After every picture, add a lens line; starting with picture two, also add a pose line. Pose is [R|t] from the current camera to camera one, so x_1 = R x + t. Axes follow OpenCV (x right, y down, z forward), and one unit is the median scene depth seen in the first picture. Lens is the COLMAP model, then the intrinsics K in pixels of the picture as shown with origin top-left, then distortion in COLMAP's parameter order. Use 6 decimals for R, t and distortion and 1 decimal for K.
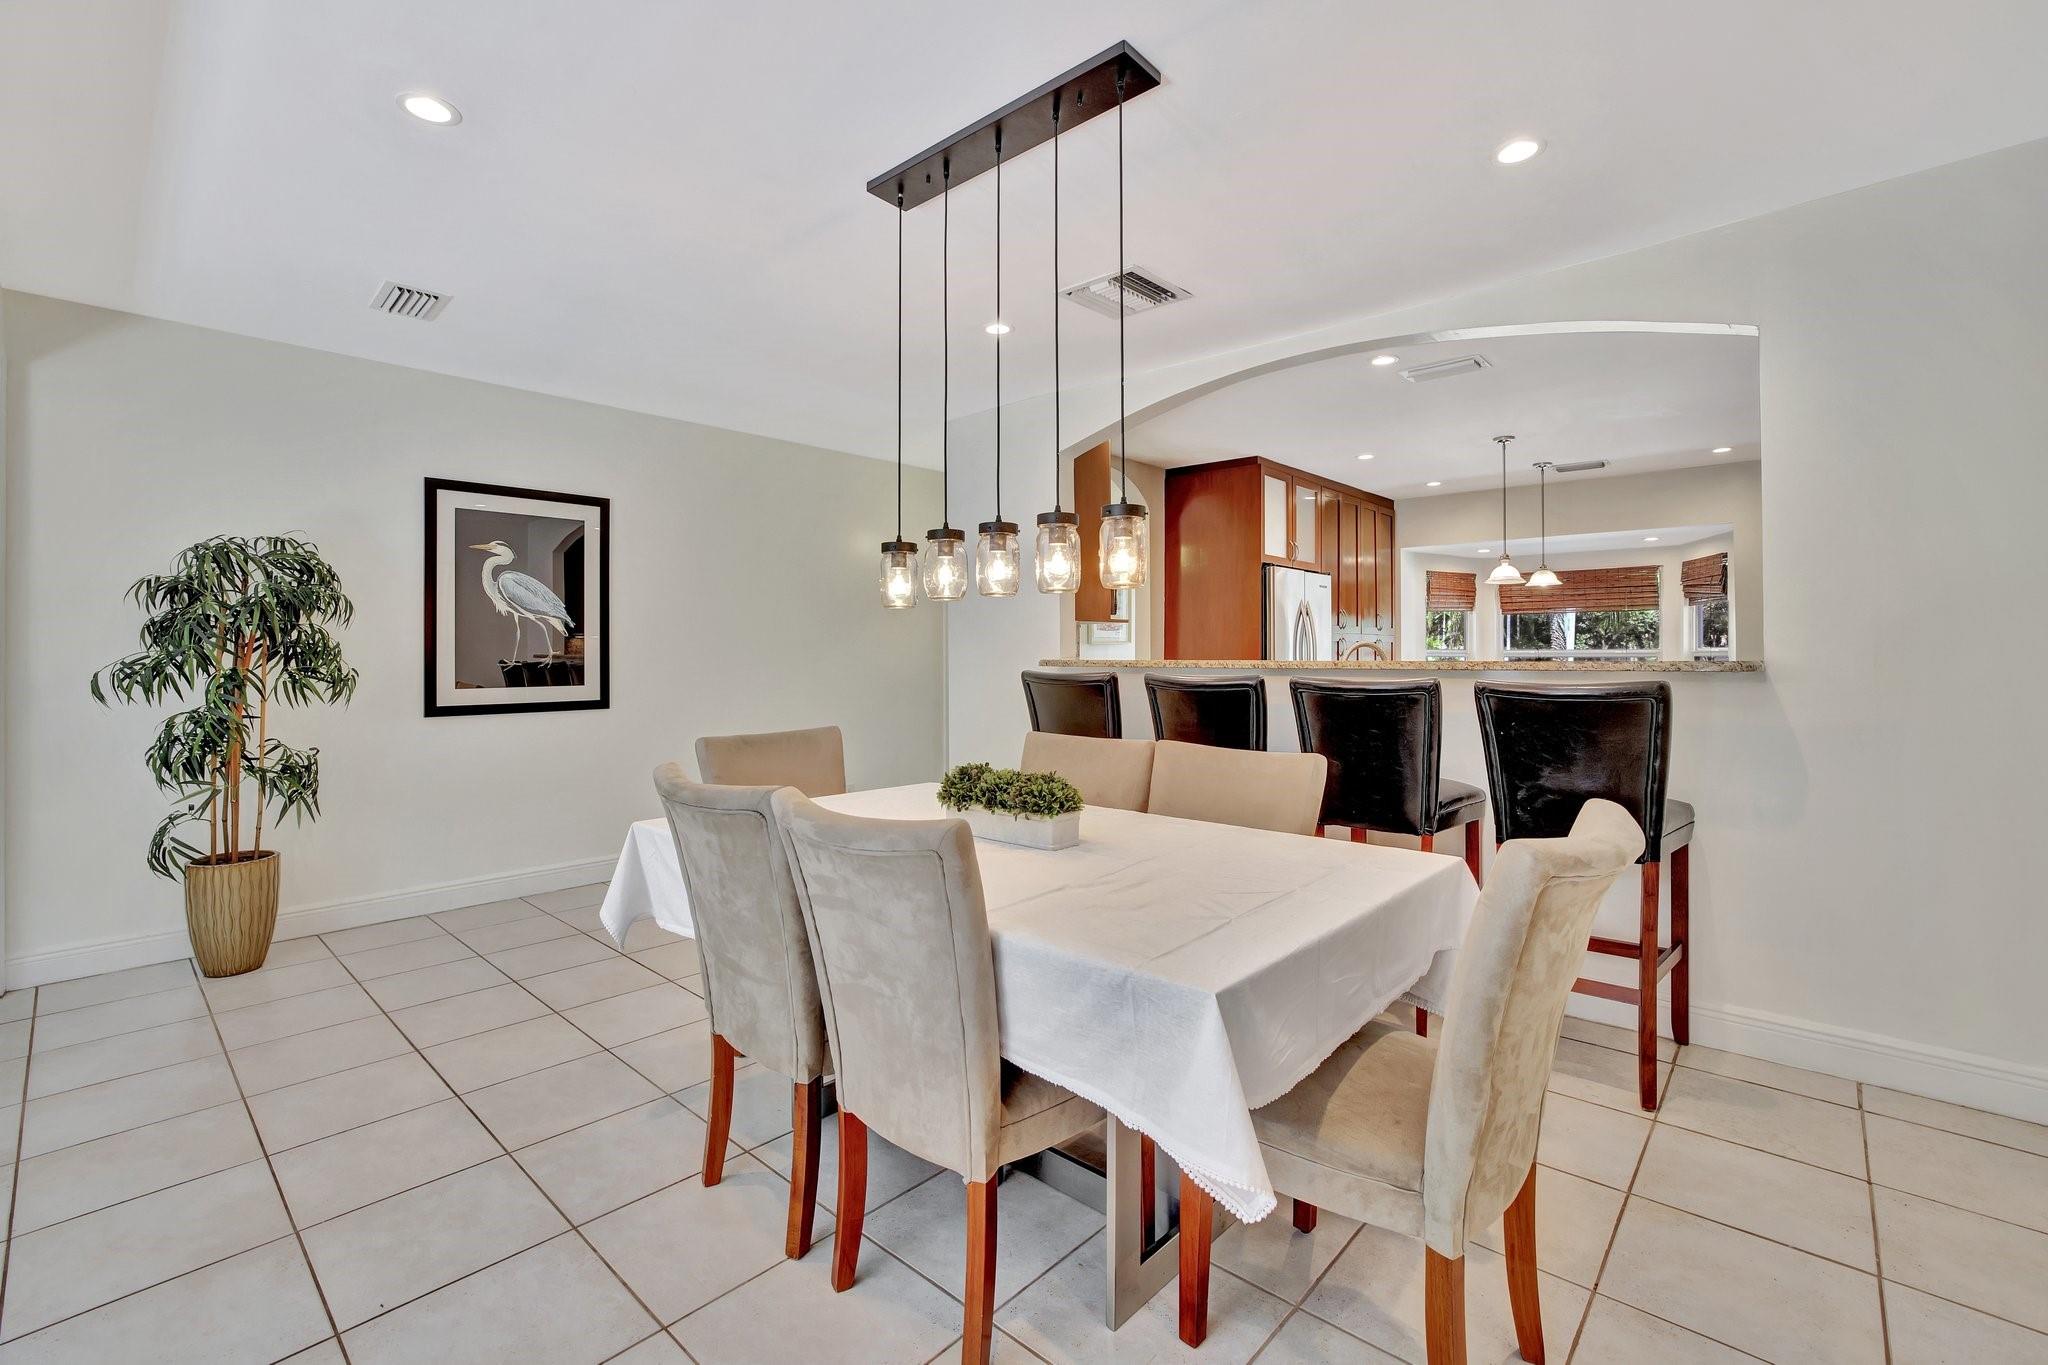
lens RADIAL K [[885.2, 0, 1008.2], [0, 885.2, 648.8], [0, 0, 1]] dist [-0.033311, 0.000414]
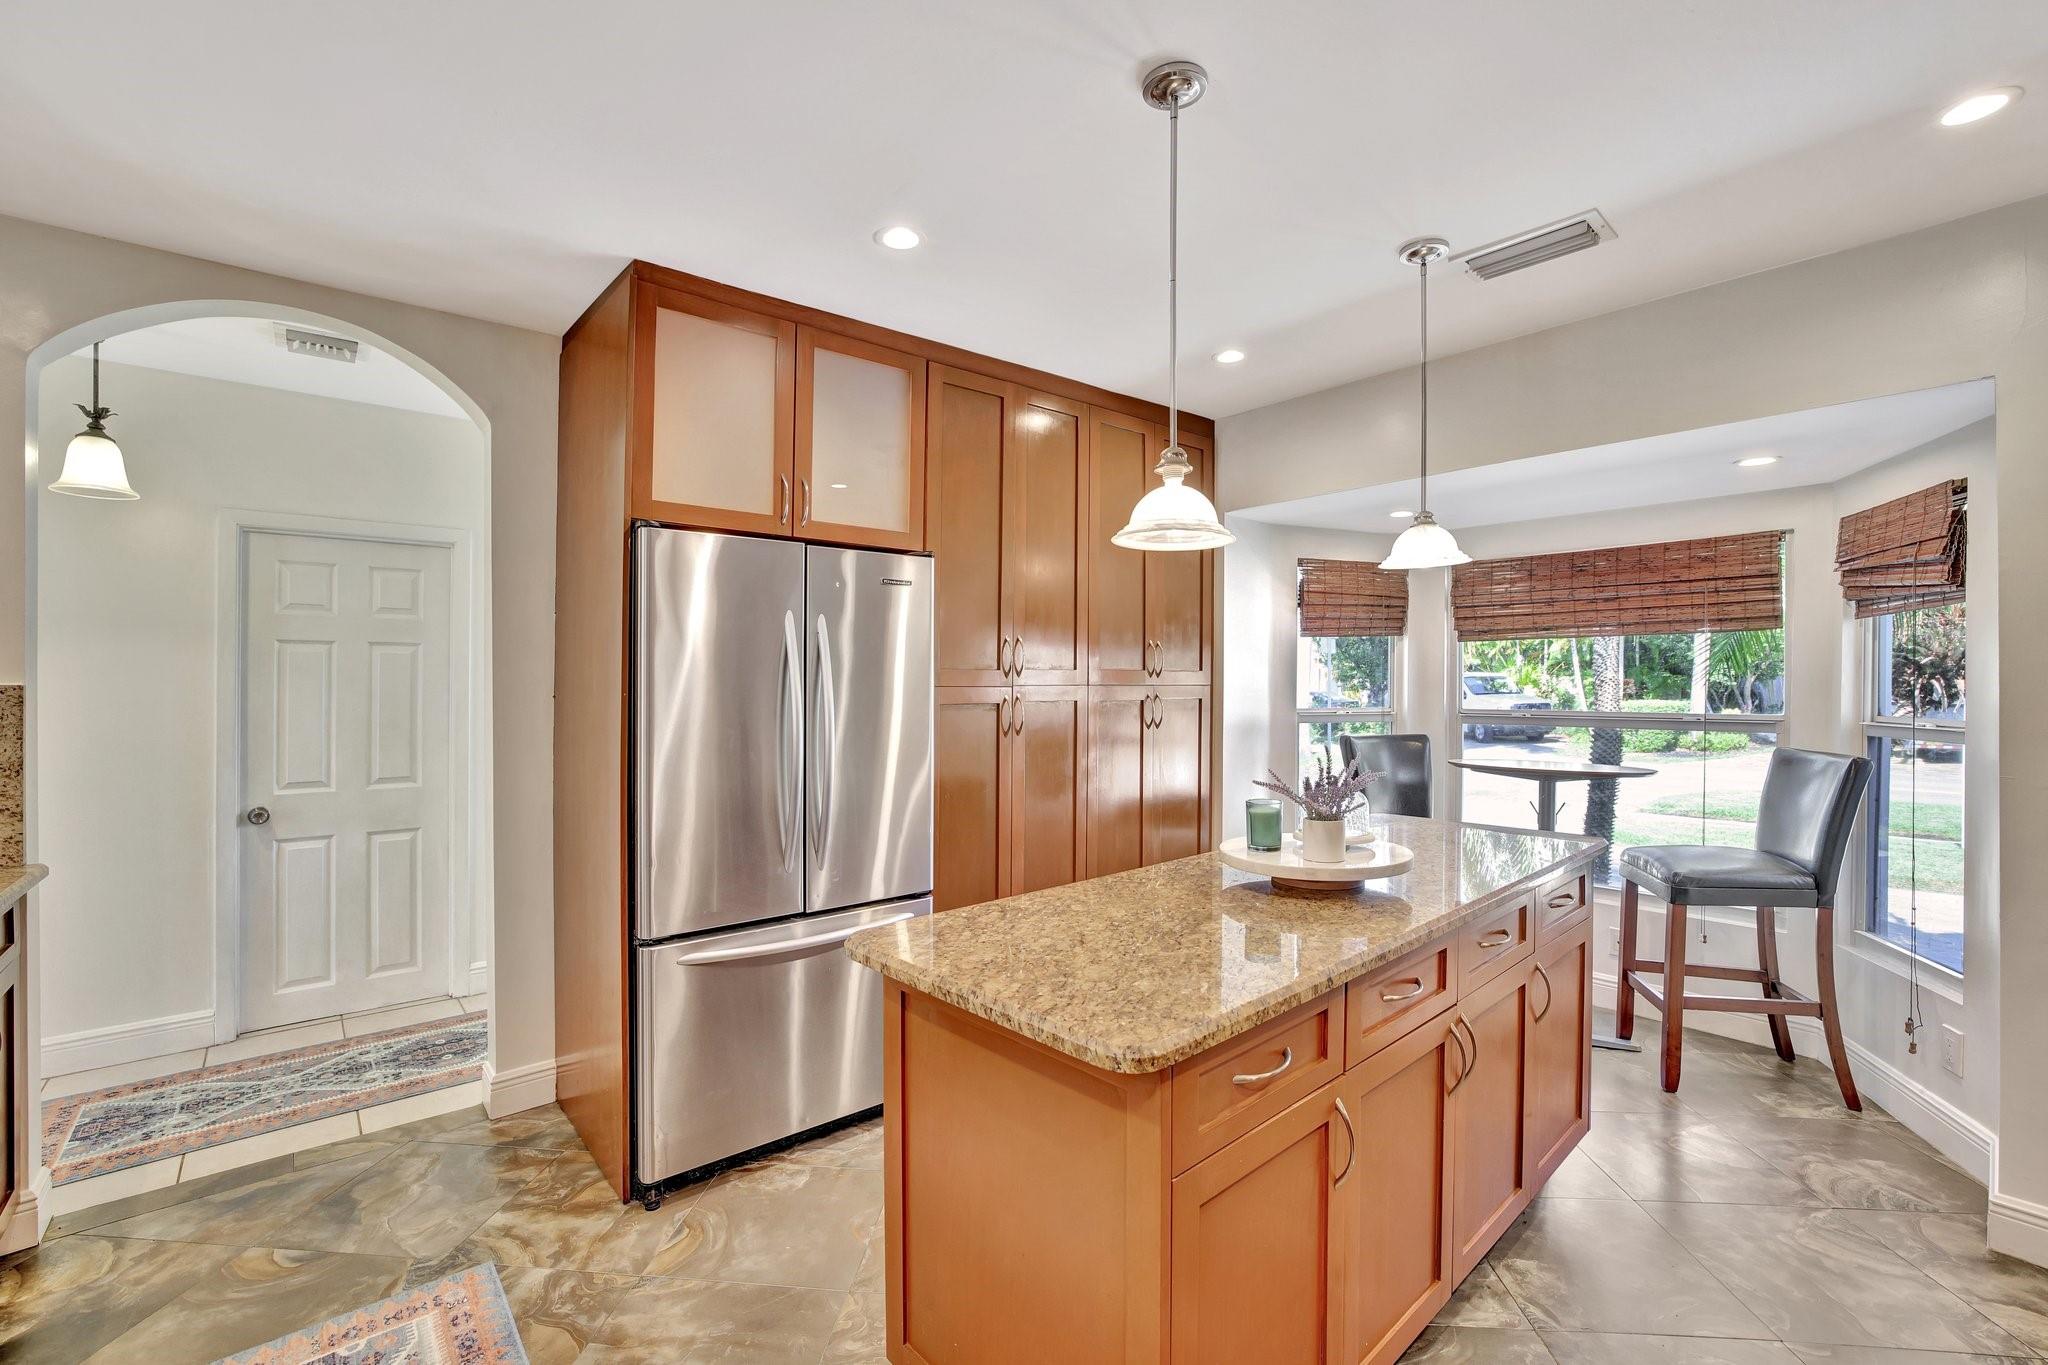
lens RADIAL K [[873.2, 0, 1011.6], [0, 873.2, 680.3], [0, 0, 1]] dist [-0.038398, 0.011747]
pose [[0.992434, -0.002533, -0.122753, 0.684008], [0.003042, 0.999988, 0.003961, -0.034752], [0.122741, -0.004305, 0.992429, 0.861243]]
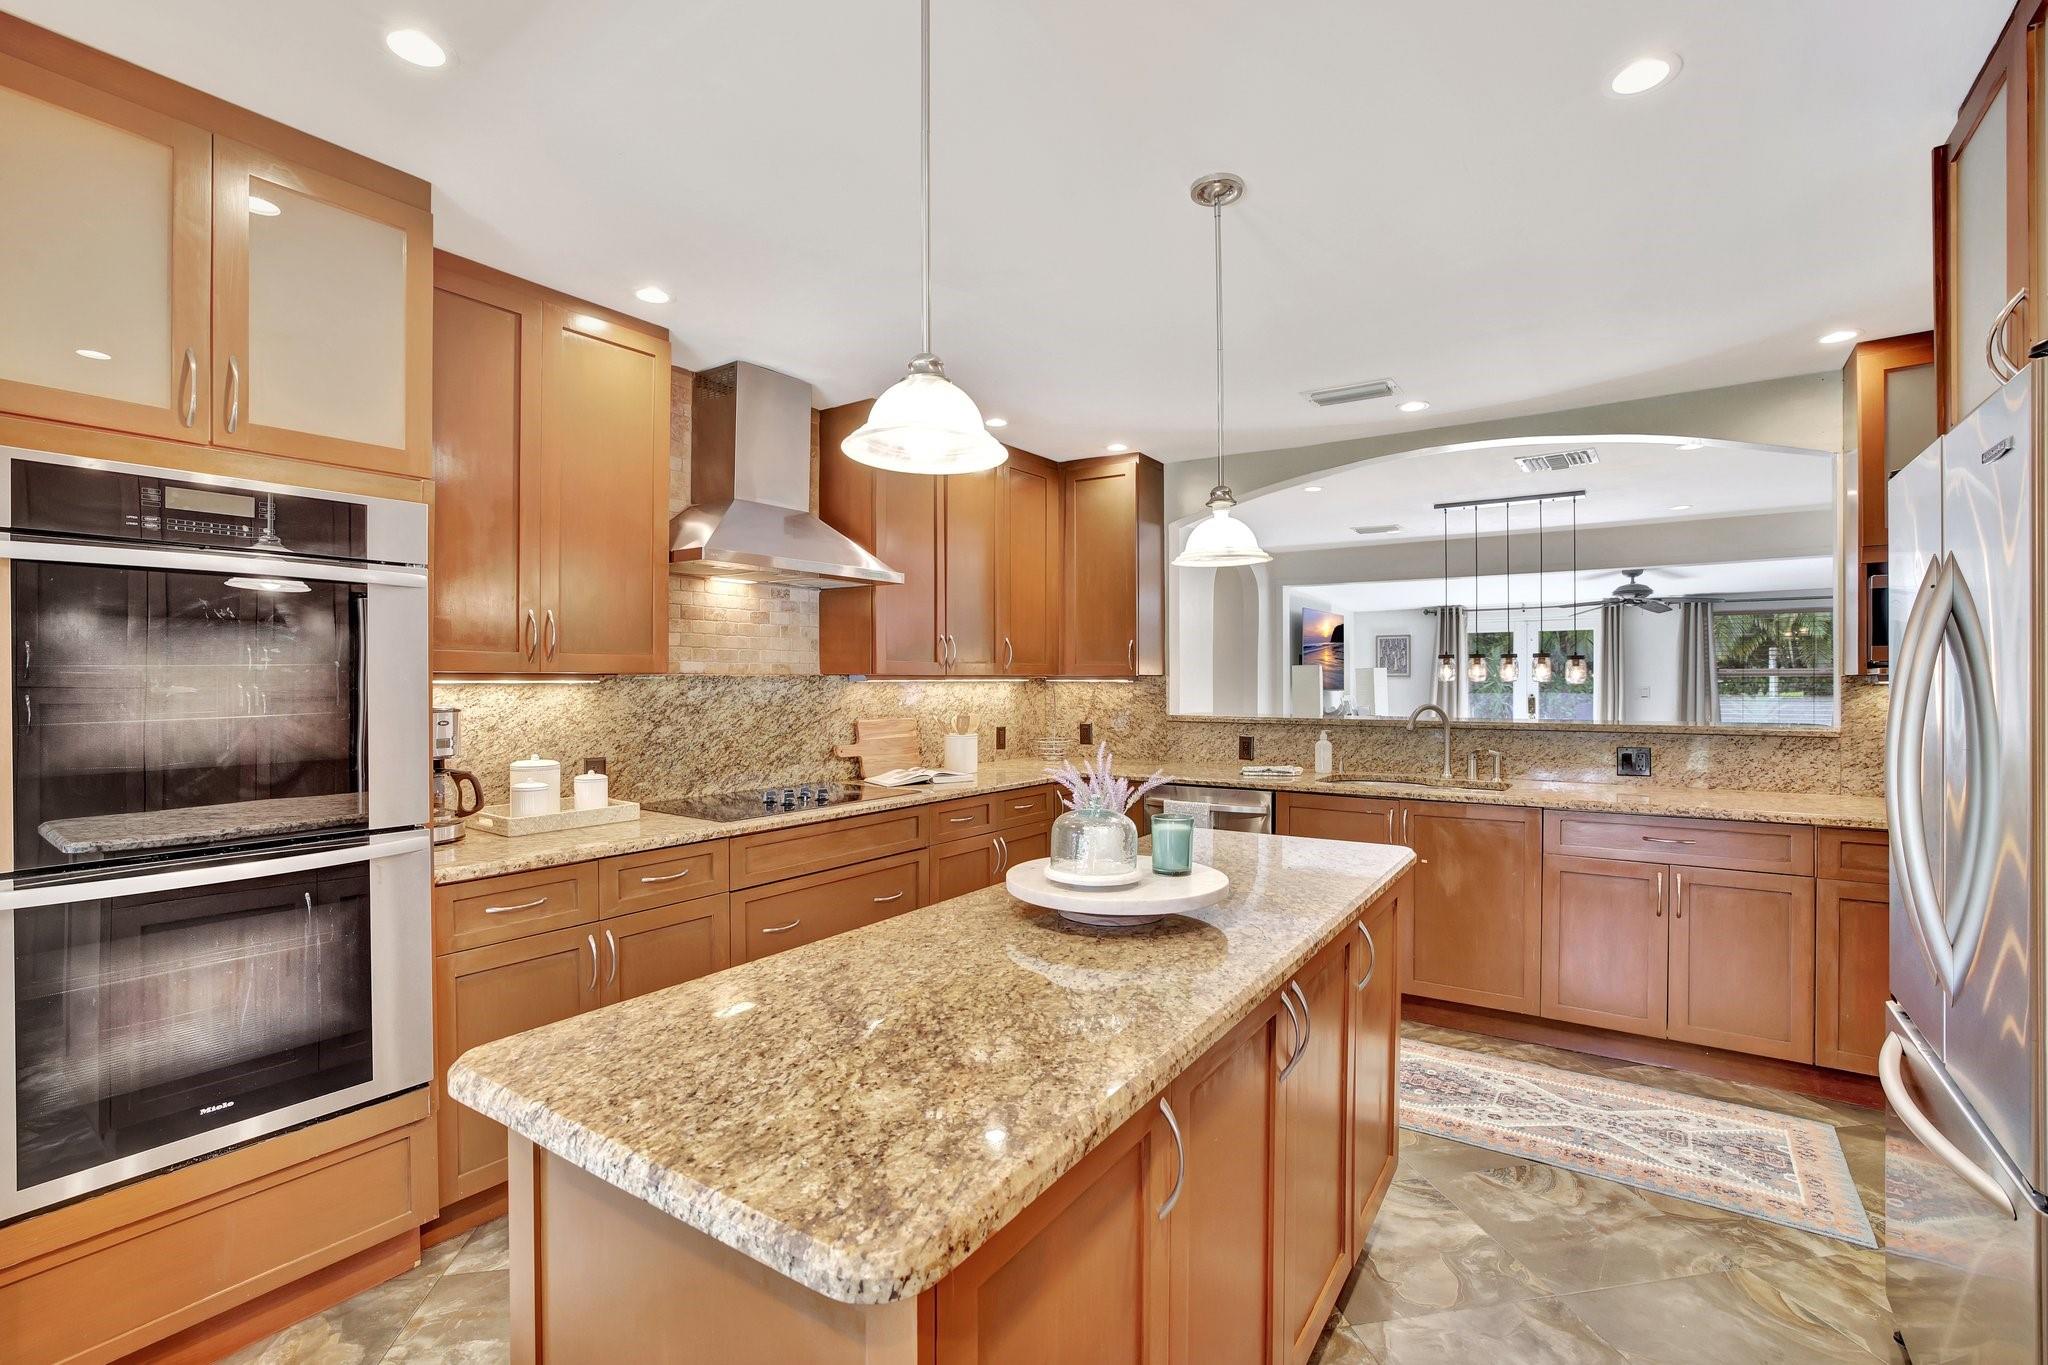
lens RADIAL K [[903.8, 0, 1024.0], [0, 903.8, 682.5], [0, 0, 1]] dist [-0.049903, 0.019200]
pose [[-0.991833, 0.005053, -0.127446, 0.870918], [0.005343, 0.999984, -0.001934, -0.028916], [0.127434, -0.002599, -0.991844, 1.709452]]
